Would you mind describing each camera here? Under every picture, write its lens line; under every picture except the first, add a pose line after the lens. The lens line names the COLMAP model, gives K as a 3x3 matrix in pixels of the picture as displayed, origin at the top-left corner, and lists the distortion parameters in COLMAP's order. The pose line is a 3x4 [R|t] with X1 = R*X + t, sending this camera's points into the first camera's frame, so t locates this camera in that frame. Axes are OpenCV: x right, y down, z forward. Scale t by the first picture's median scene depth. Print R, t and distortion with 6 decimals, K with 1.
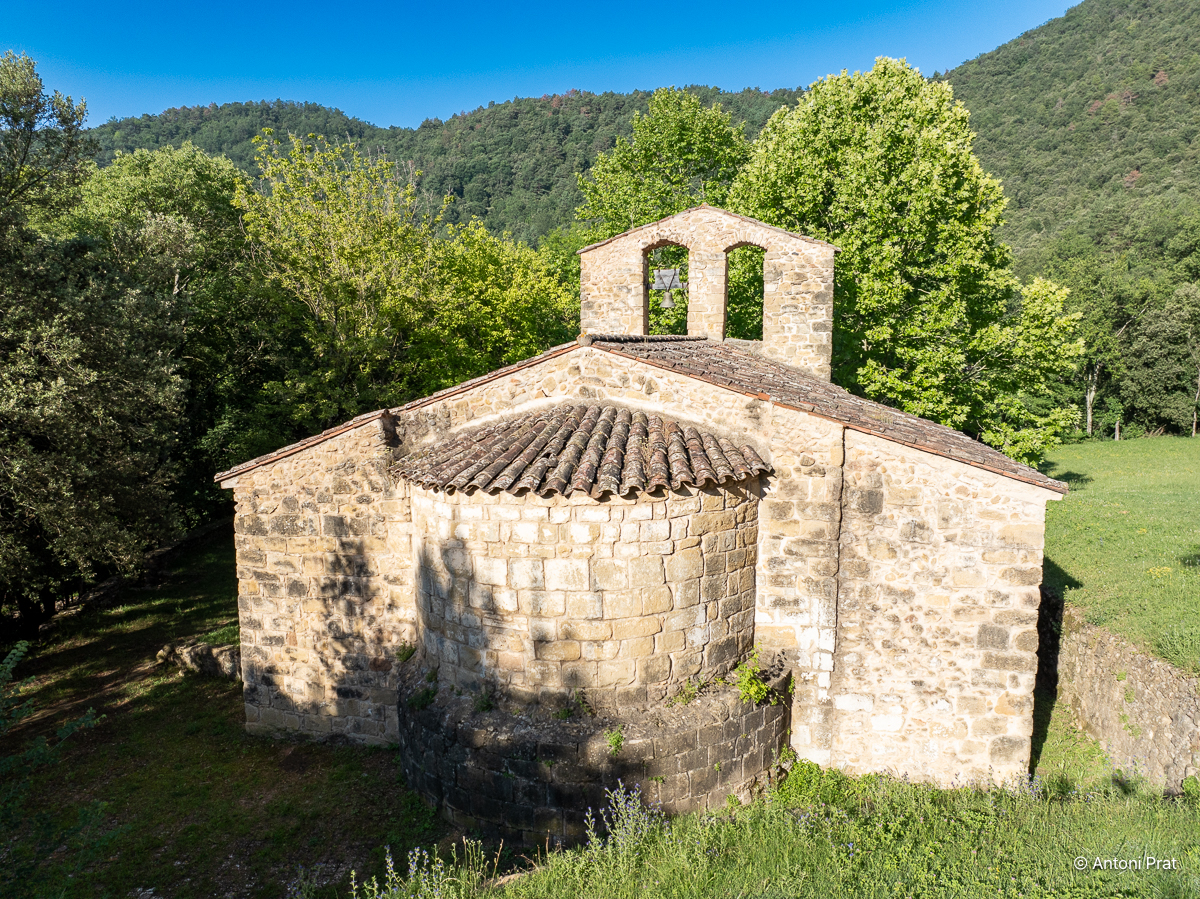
lens RADIAL K [[845.6, 0, 596.2], [0, 845.6, 442.5], [0, 0, 1]] dist [-0.051807, 0.024454]
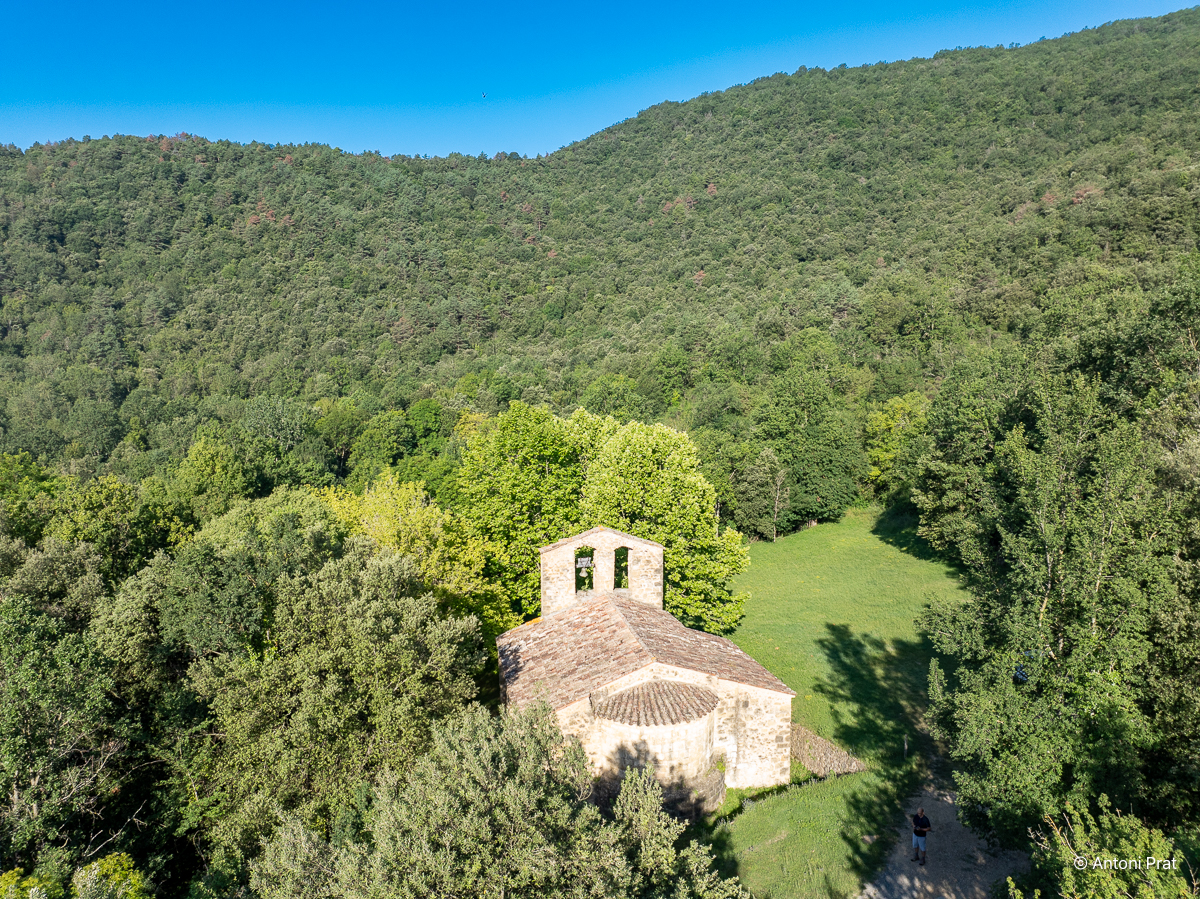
lens RADIAL K [[845.6, 0, 595.8], [0, 845.6, 442.8], [0, 0, 1]] dist [-0.051807, 0.024454]
pose [[0.897865, -0.032789, 0.439048, -1.331812], [0.050604, 0.998300, -0.028932, -0.731943], [-0.437353, 0.048195, 0.897998, -1.443391]]
